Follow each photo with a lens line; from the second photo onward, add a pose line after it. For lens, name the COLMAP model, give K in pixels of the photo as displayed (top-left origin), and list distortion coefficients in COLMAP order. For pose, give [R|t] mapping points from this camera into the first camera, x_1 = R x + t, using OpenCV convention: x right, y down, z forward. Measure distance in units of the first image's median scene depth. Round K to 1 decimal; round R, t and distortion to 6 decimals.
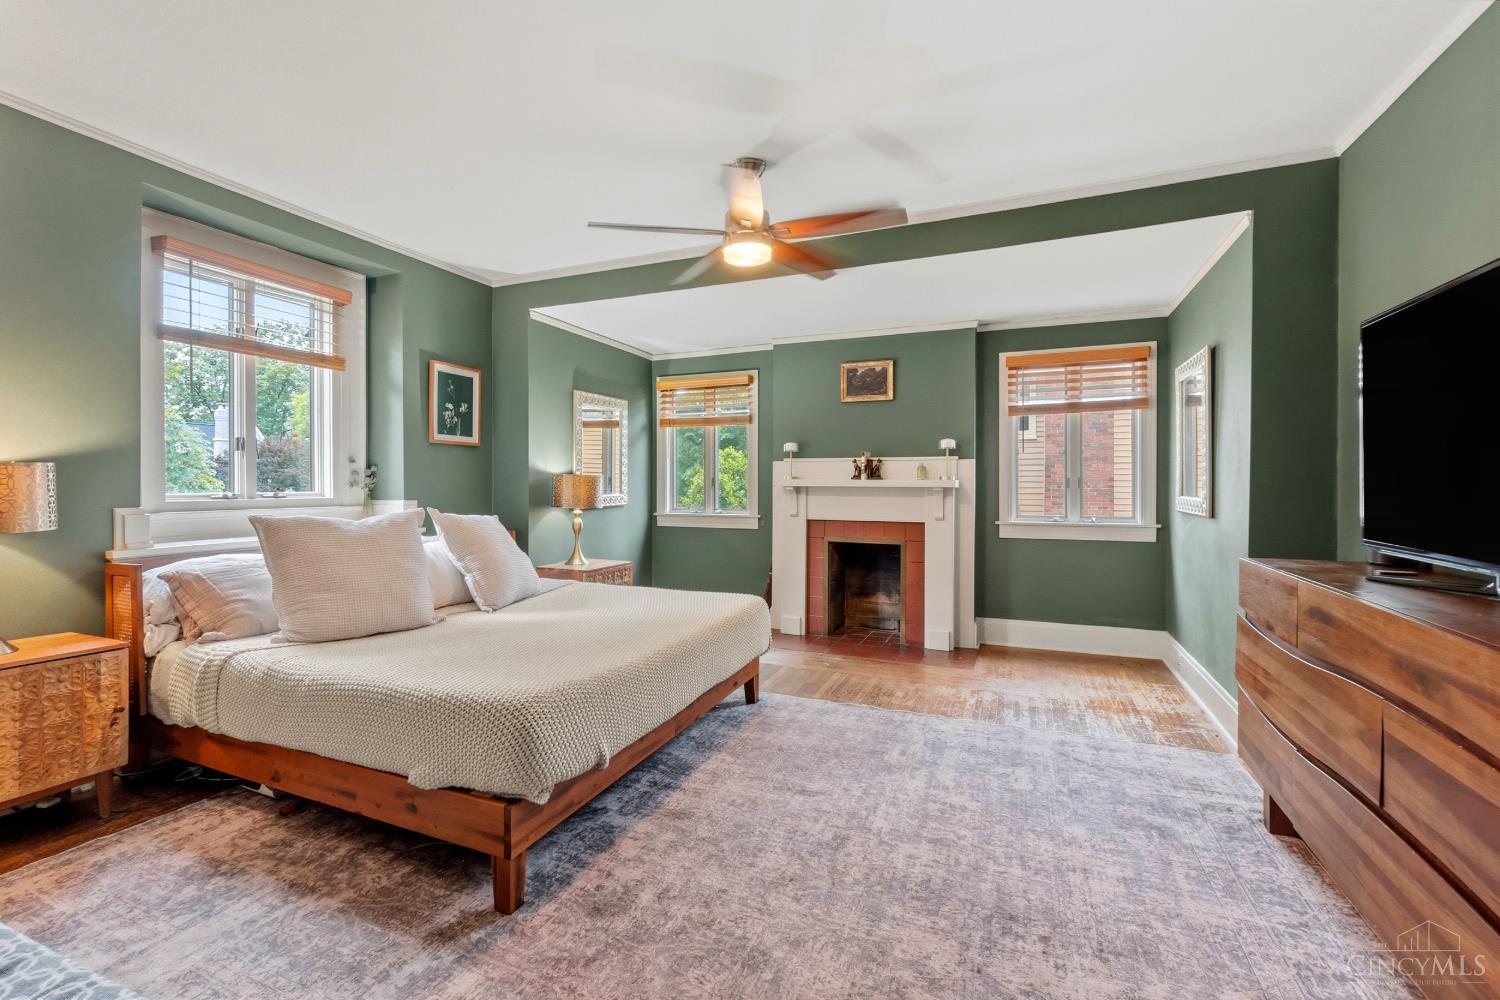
lens RADIAL K [[651.2, 0, 753.6], [0, 651.2, 491.3], [0, 0, 1]] dist [-0.006926, 0.000491]
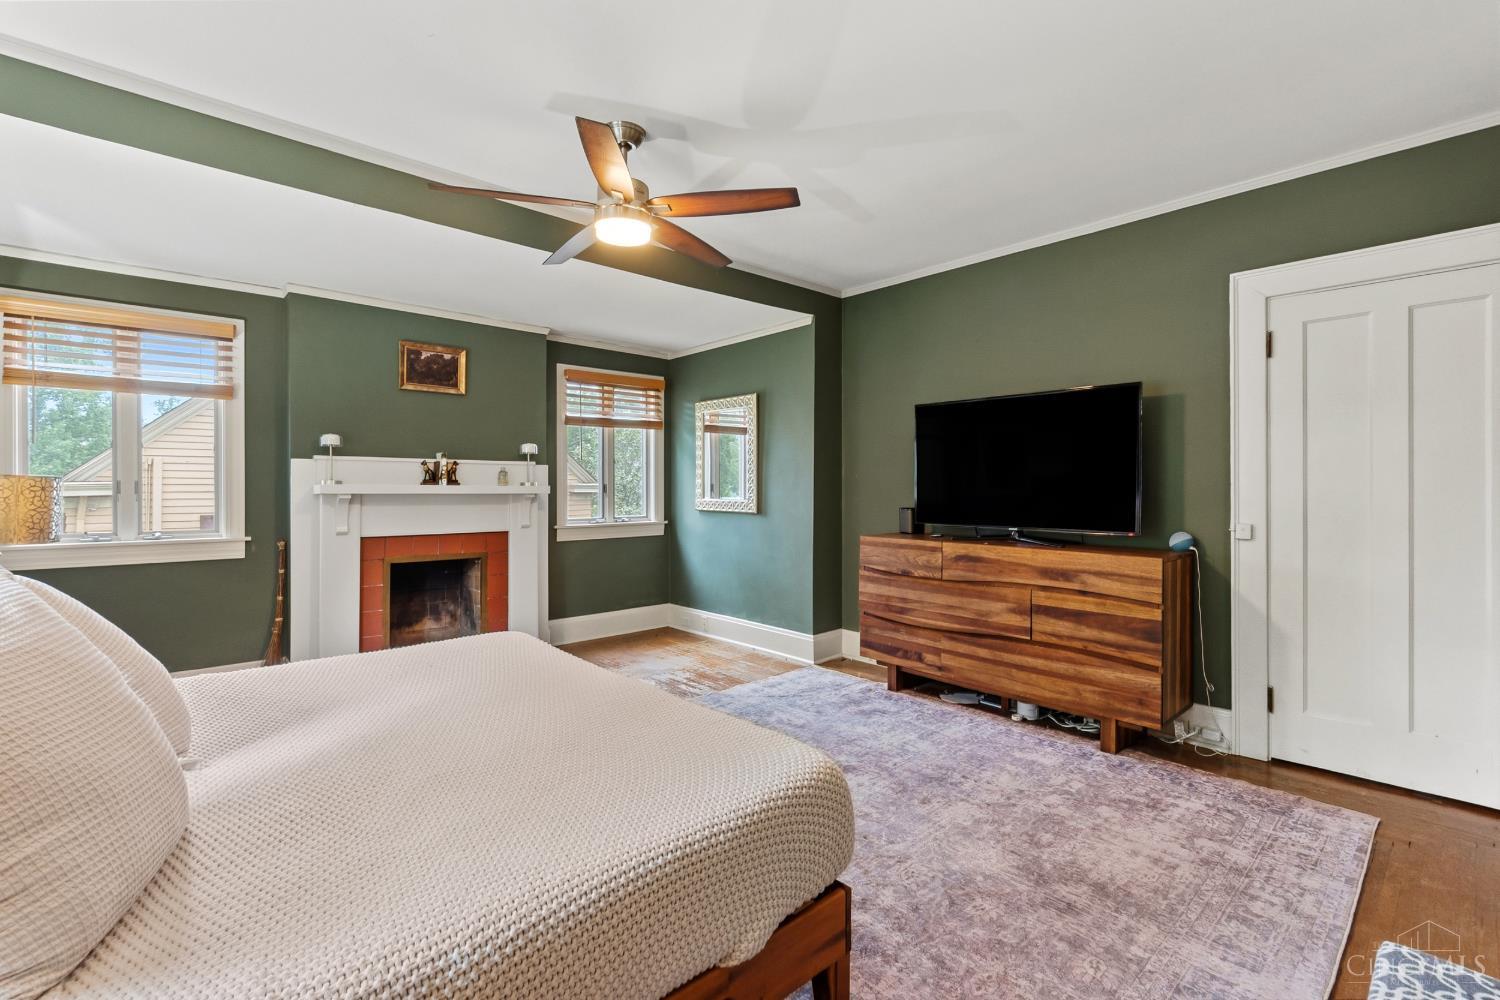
lens RADIAL K [[651.2, 0, 752.7], [0, 651.2, 491.0], [0, 0, 1]] dist [-0.006926, 0.000491]
pose [[0.428607, -0.005226, 0.903476, -0.435921], [0.010658, 0.999943, 0.000728, -0.006774], [-0.903428, 0.009317, 0.428638, 0.280297]]
